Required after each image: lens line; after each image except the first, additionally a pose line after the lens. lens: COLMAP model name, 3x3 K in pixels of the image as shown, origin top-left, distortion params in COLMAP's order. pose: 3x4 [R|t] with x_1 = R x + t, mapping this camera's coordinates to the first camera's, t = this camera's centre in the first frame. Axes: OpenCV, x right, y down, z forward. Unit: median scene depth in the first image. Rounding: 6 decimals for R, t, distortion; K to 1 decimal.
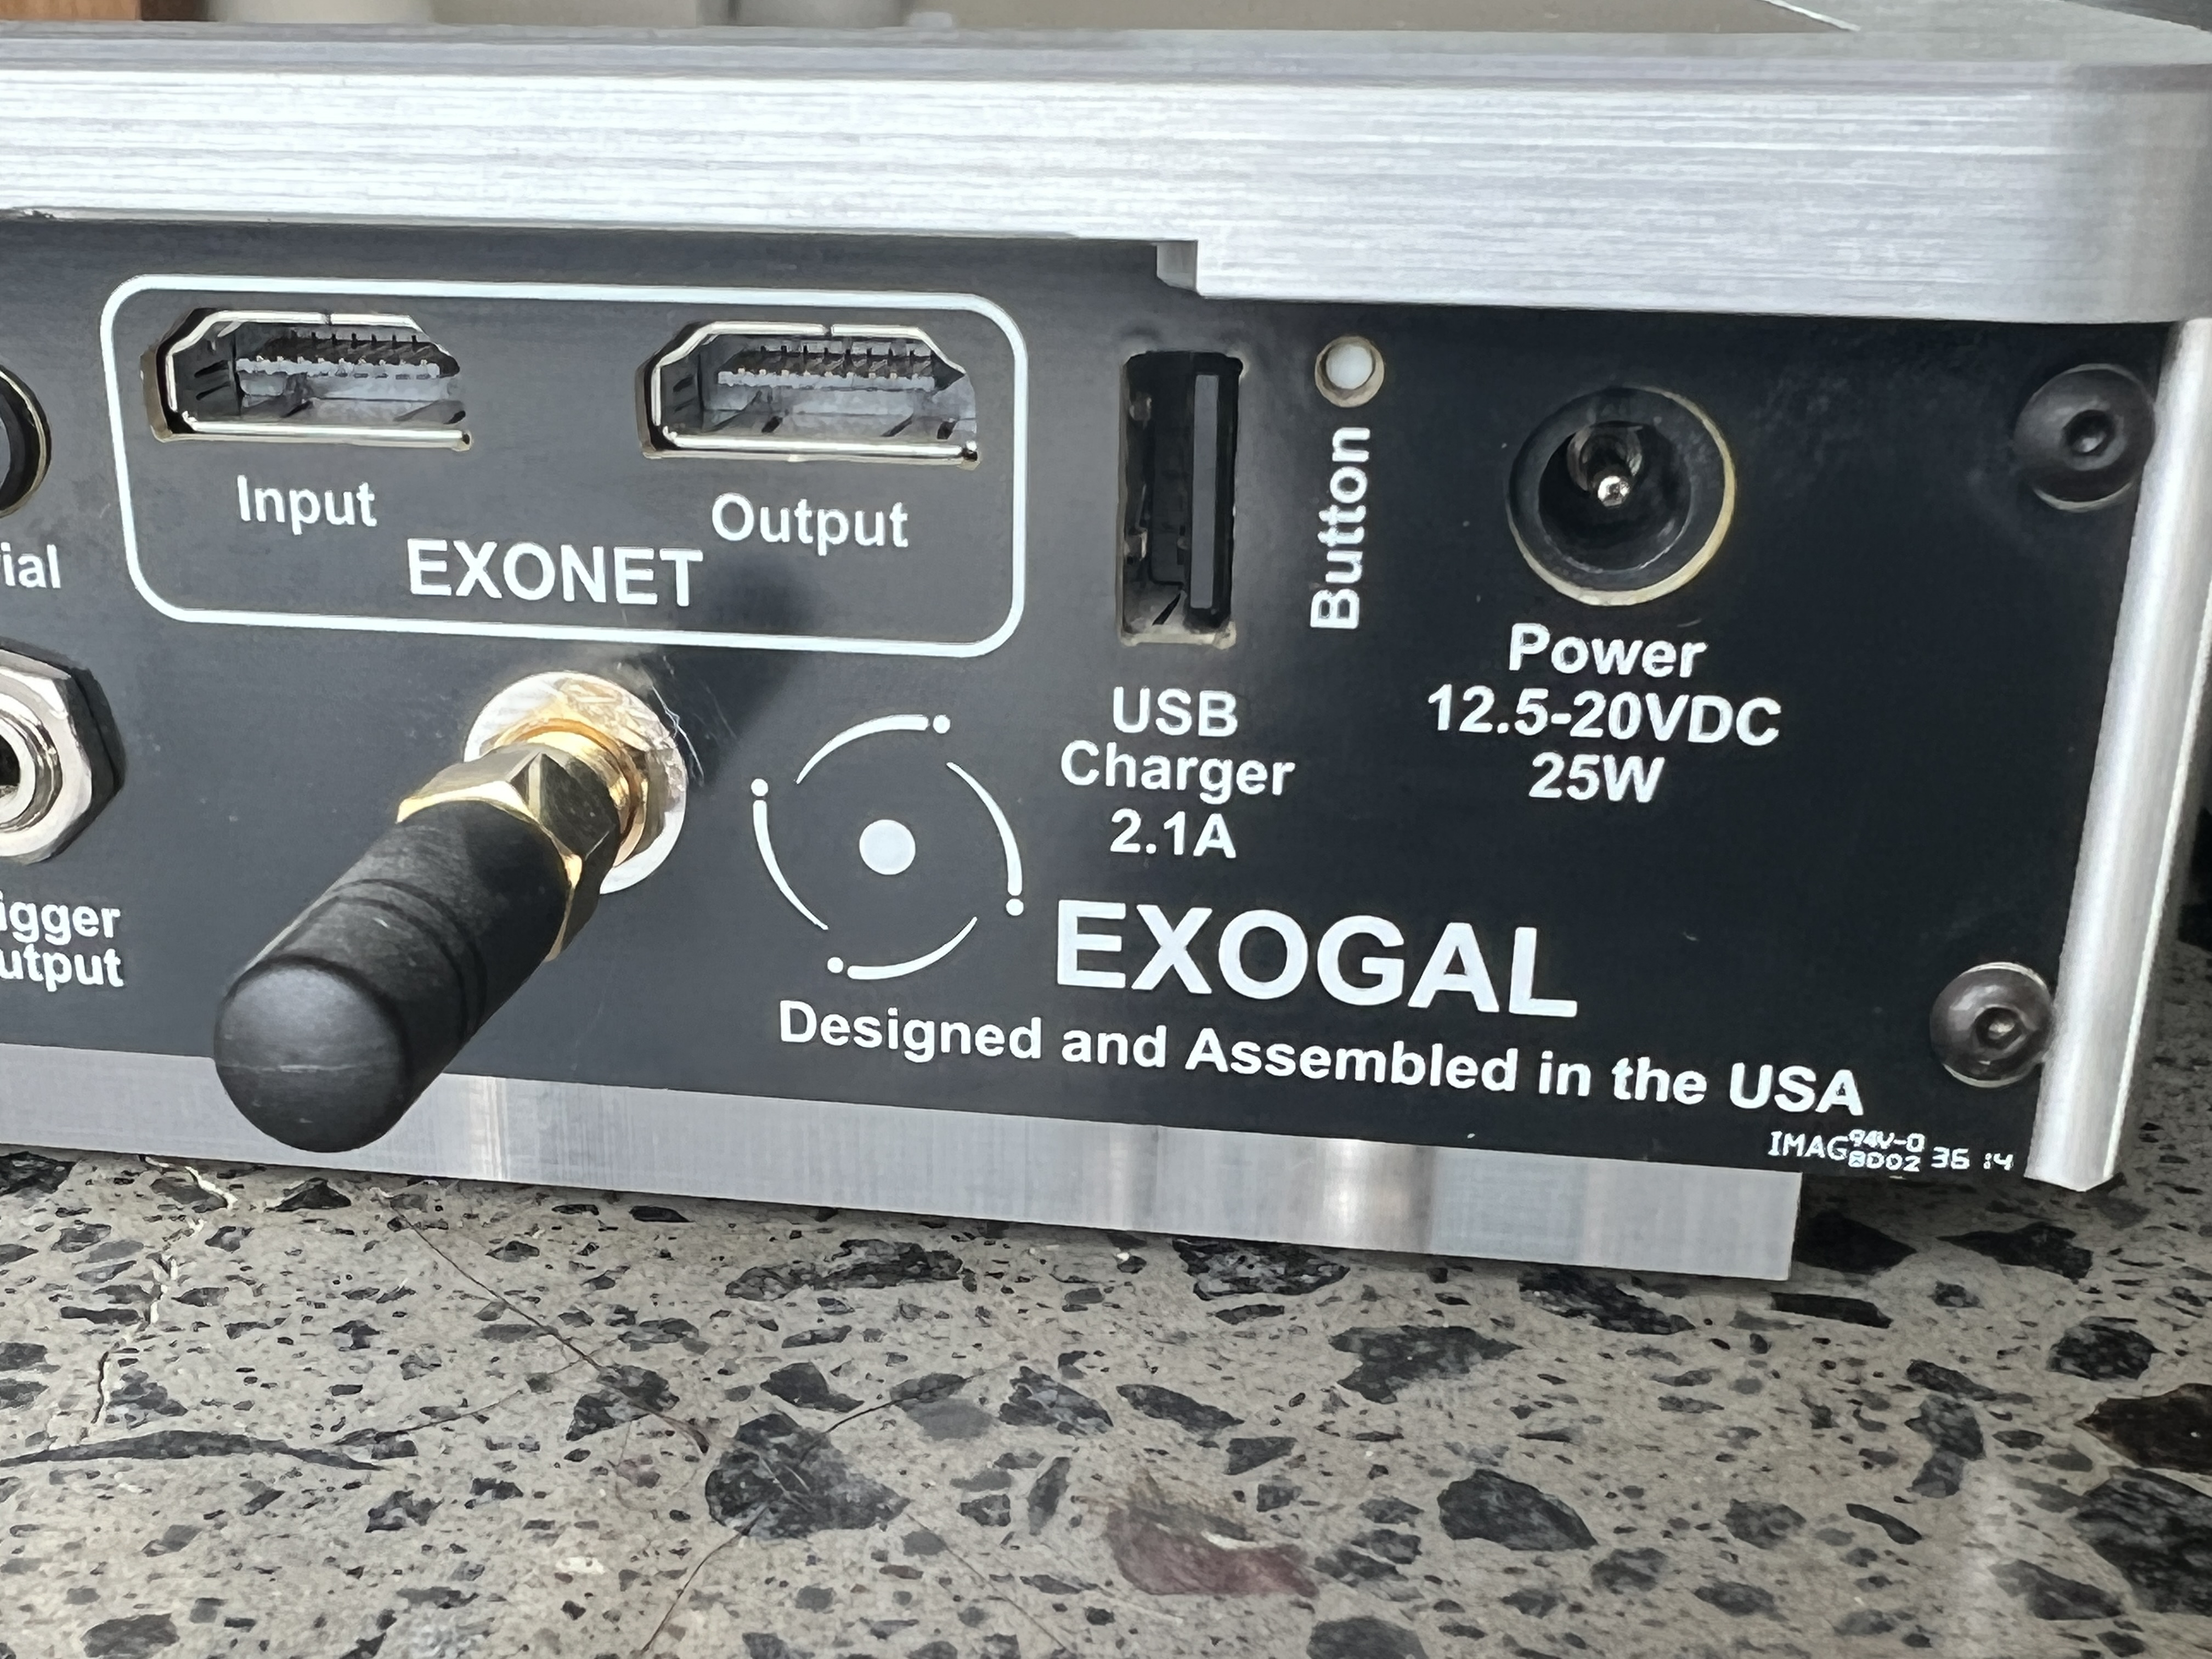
lens RADIAL K [[3357.4, 0, 1106.0], [0, 3357.4, 829.5], [0, 0, 1]] dist [0.058264, -0.181305]
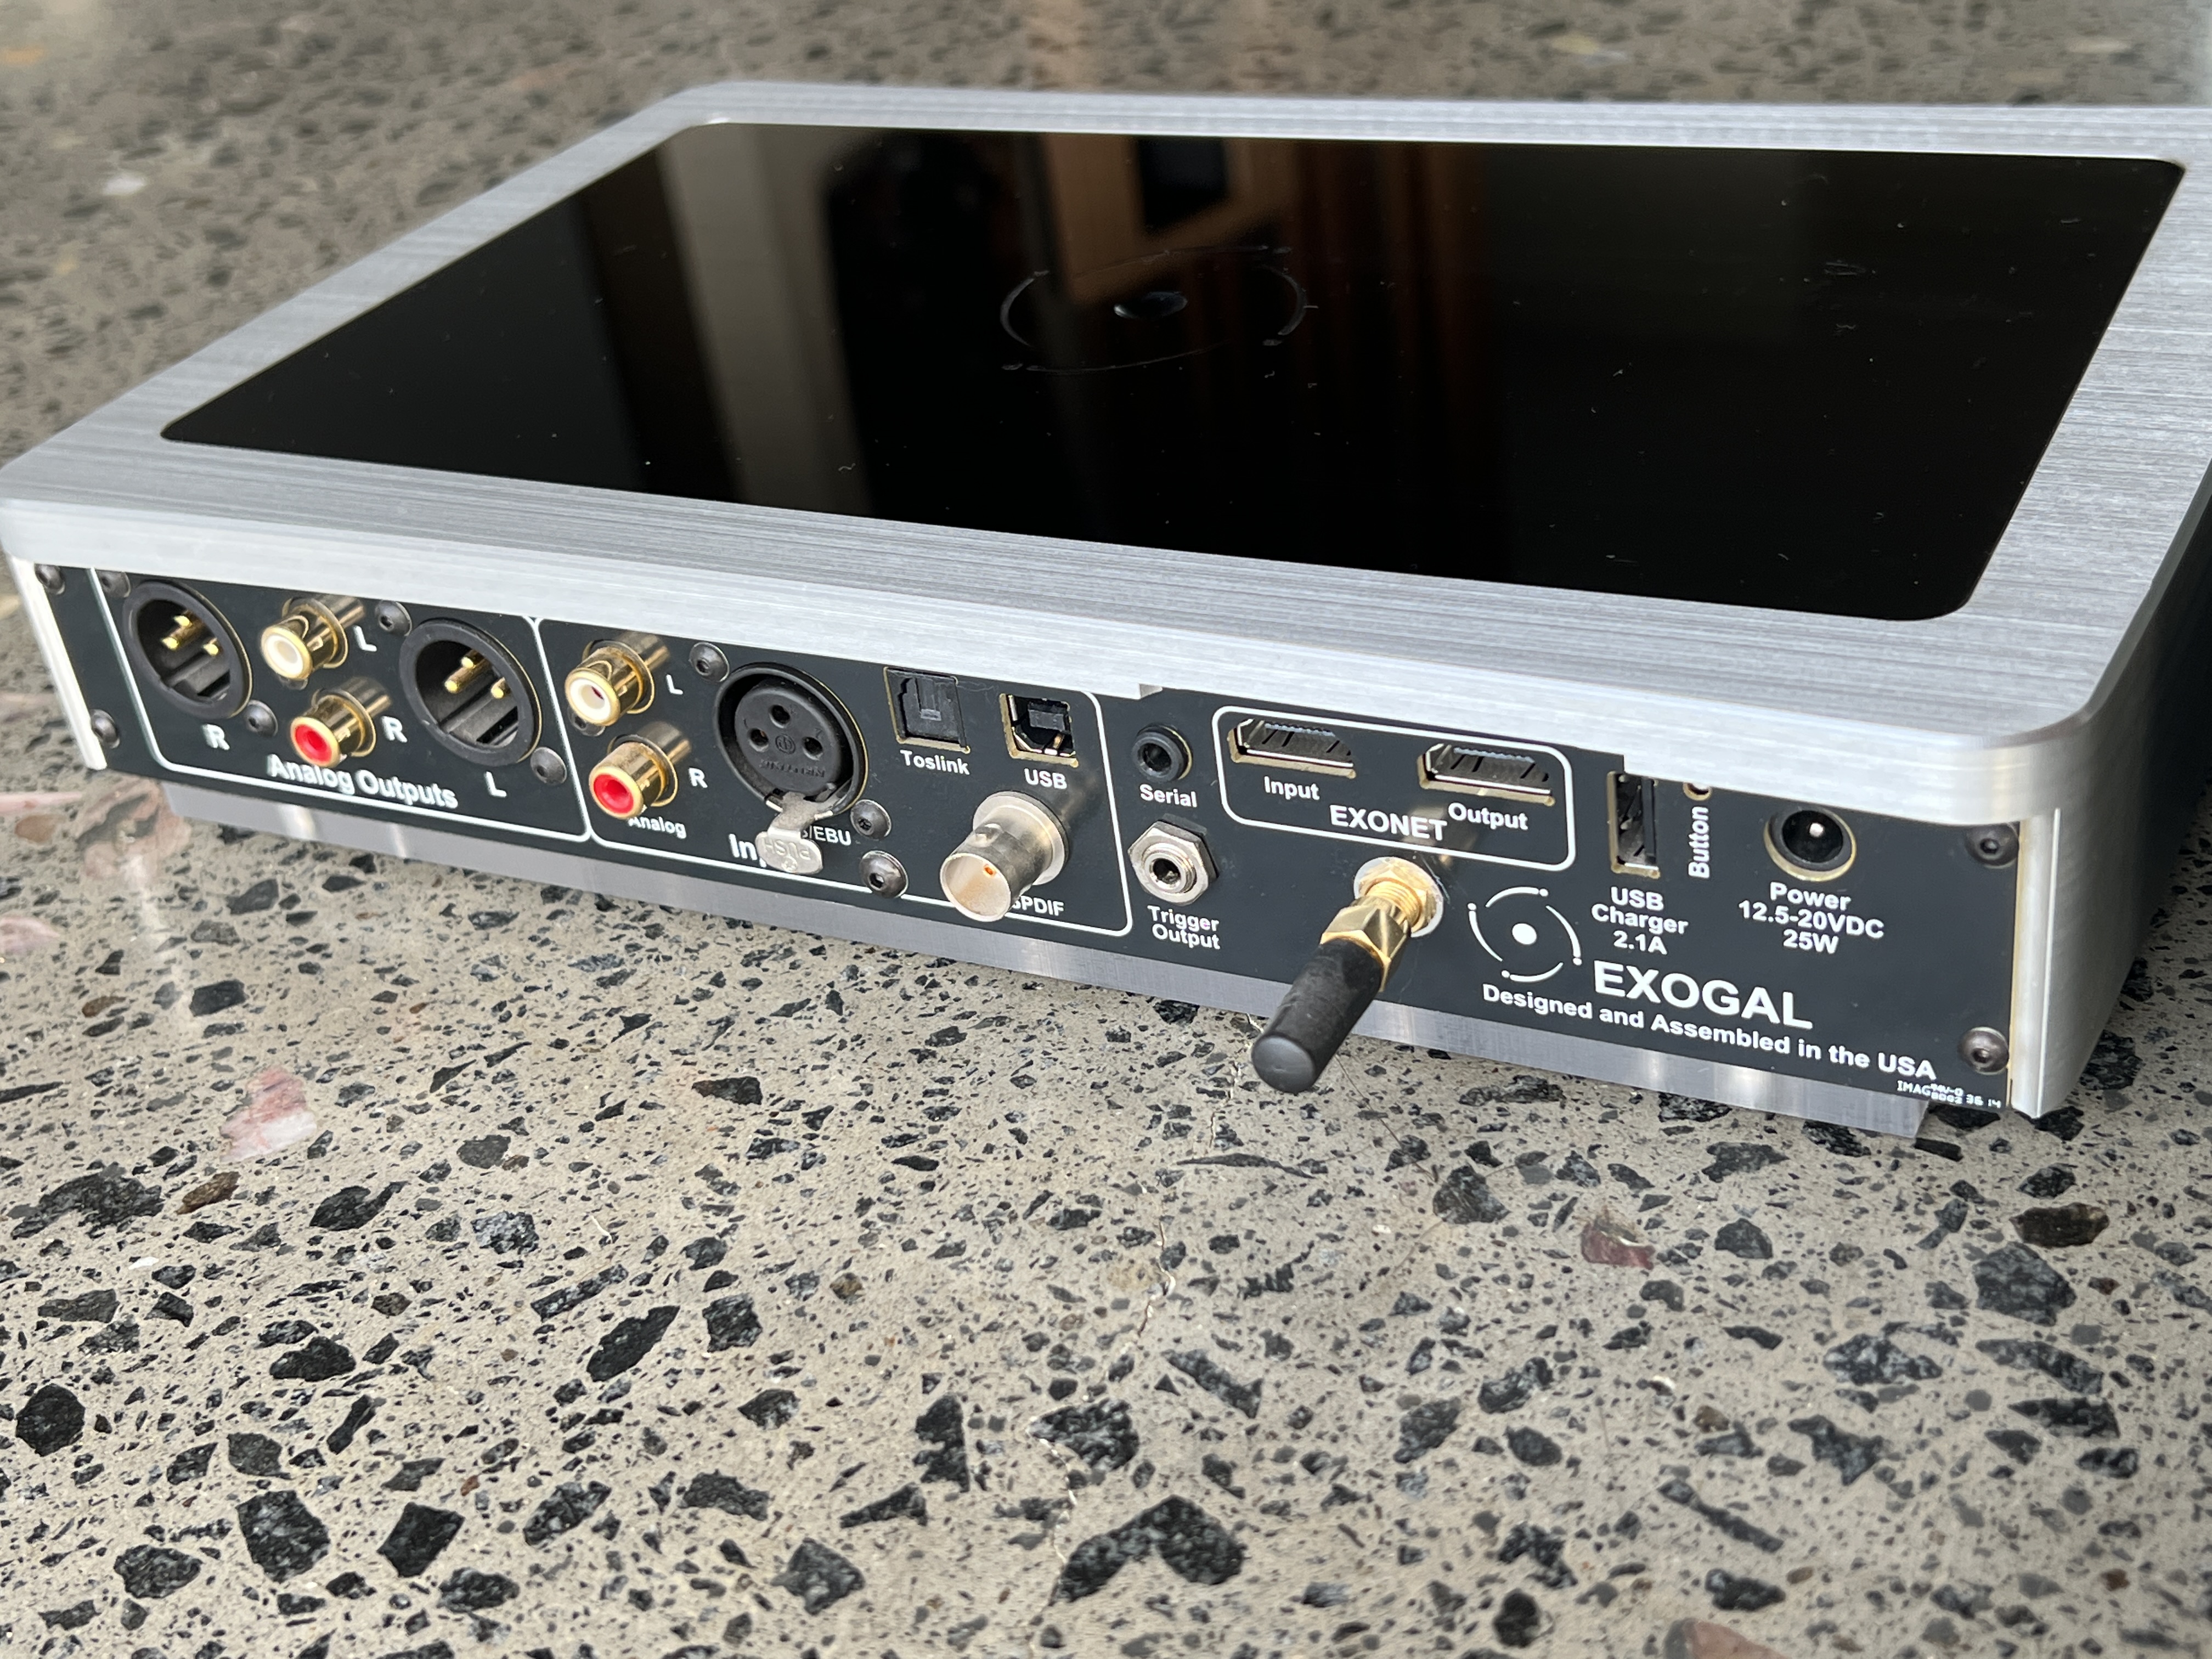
lens RADIAL K [[2741.9, 0, 1080.6], [0, 2741.9, 831.6], [0, 0, 1]] dist [0.119242, -0.381175]
pose [[0.946231, 0.048130, -0.319892, 0.270182], [0.004589, 0.986773, 0.162044, -0.401683], [0.323460, -0.154799, 0.933494, -0.966399]]
